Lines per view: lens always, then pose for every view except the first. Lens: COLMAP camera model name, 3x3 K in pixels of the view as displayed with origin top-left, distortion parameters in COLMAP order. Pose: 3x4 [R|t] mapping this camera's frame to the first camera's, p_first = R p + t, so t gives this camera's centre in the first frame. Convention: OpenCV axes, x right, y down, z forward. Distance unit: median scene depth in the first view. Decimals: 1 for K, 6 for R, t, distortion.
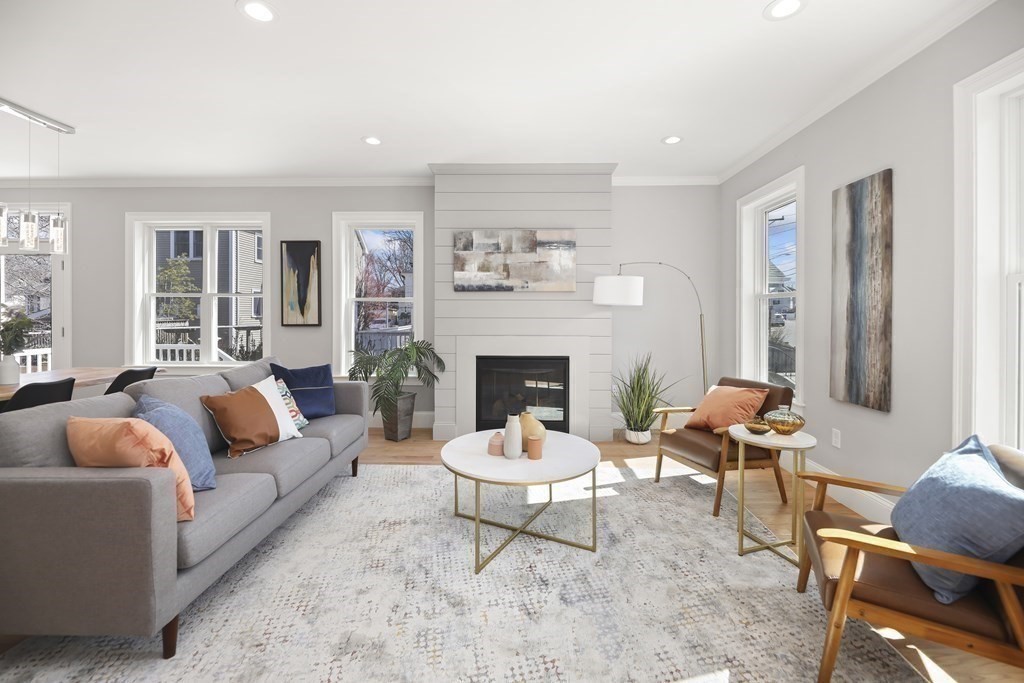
lens RADIAL K [[424.5, 0, 510.1], [0, 424.5, 315.1], [0, 0, 1]] dist [-0.002169, -0.000989]
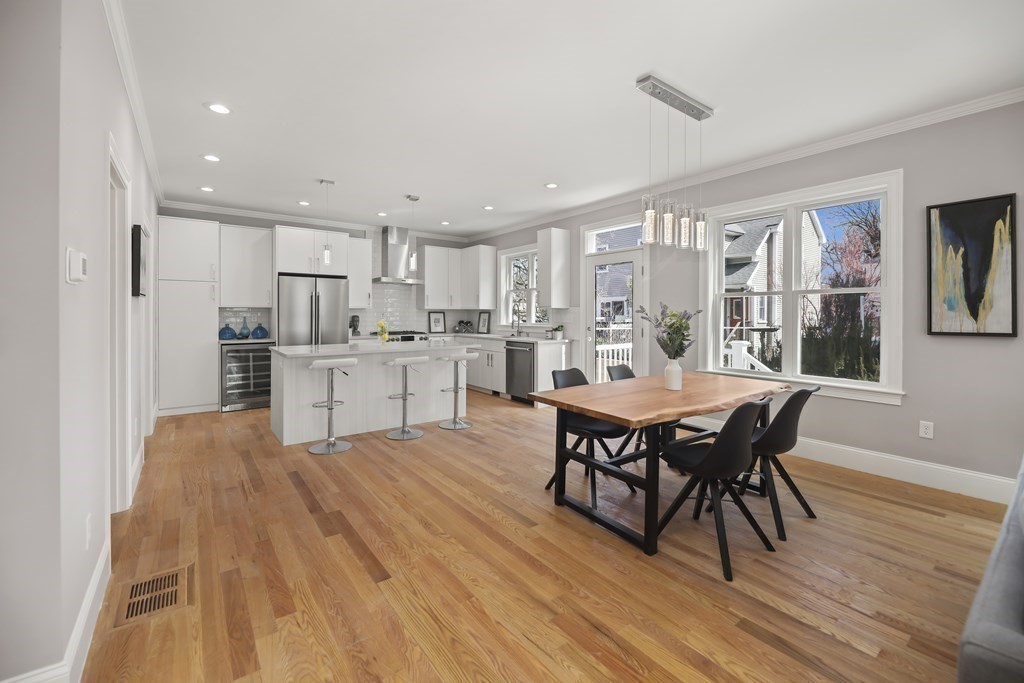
lens RADIAL K [[424.5, 0, 507.7], [0, 424.5, 315.8], [0, 0, 1]] dist [-0.002169, -0.000989]
pose [[0.610479, 0.000736, -0.792032, -0.464662], [-0.003426, 0.999993, -0.001711, -0.000100], [0.792025, 0.003758, 0.610478, 0.082931]]
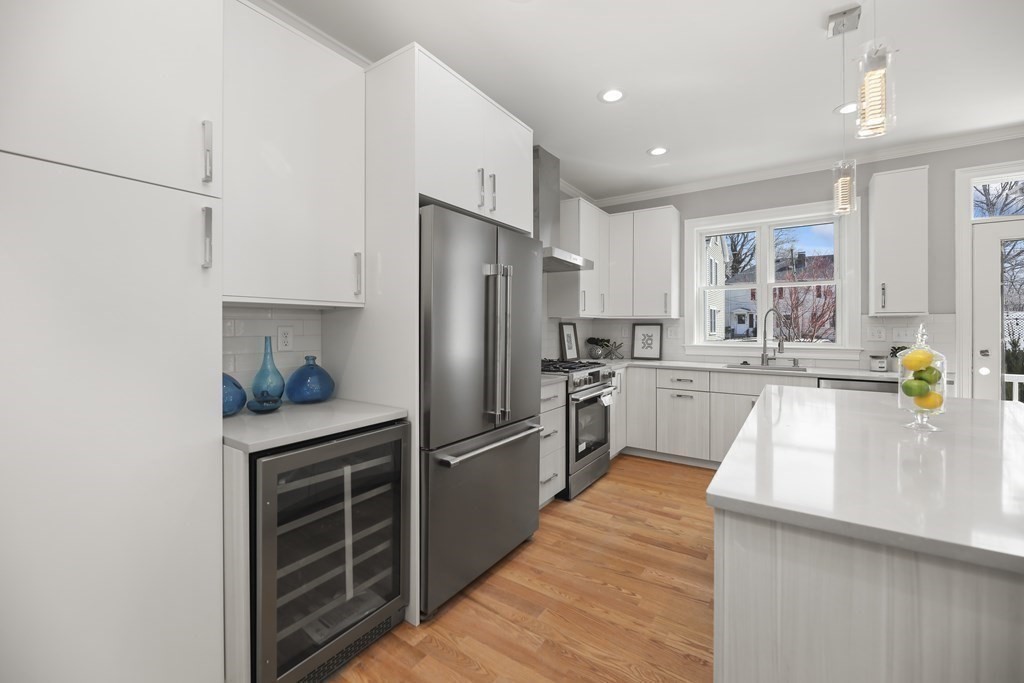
lens RADIAL K [[424.5, 0, 504.0], [0, 424.5, 323.3], [0, 0, 1]] dist [-0.002169, -0.000989]
pose [[0.835352, -0.004904, -0.549694, -1.695868], [-0.002911, 0.999907, -0.013344, -0.003716], [0.549708, 0.012747, 0.835260, 0.019306]]
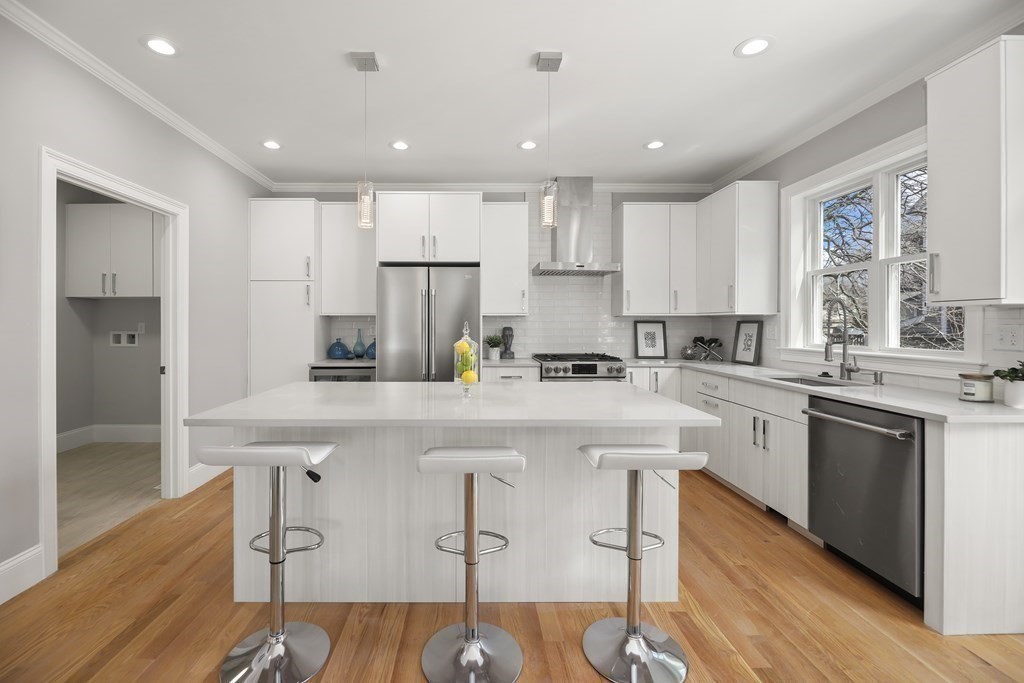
lens RADIAL K [[424.5, 0, 480.1], [0, 424.5, 326.3], [0, 0, 1]] dist [-0.002169, -0.000989]
pose [[0.020834, 0.001167, -0.999782, -1.085360], [-0.006402, 0.999979, 0.001033, -0.004709], [0.999762, 0.006379, 0.020841, 0.531796]]
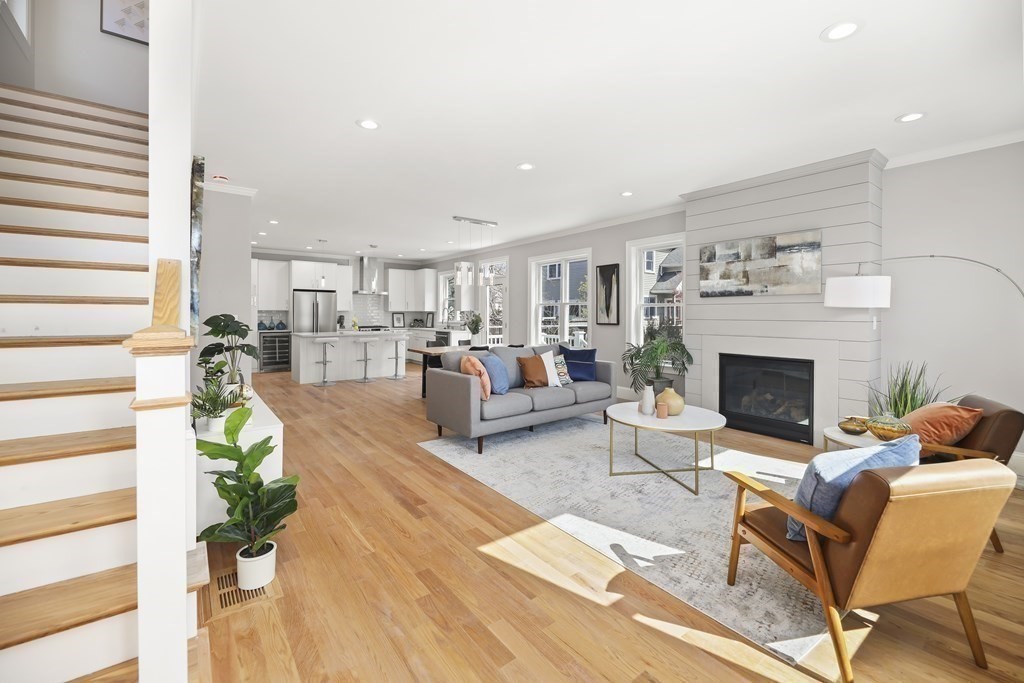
lens RADIAL K [[424.5, 0, 508.8], [0, 424.5, 317.3], [0, 0, 1]] dist [-0.002169, -0.000989]
pose [[0.615854, 0.004256, -0.787849, 0.475997], [-0.004760, 0.999987, 0.001682, 0.000163], [0.787846, 0.002714, 0.615867, -0.153400]]
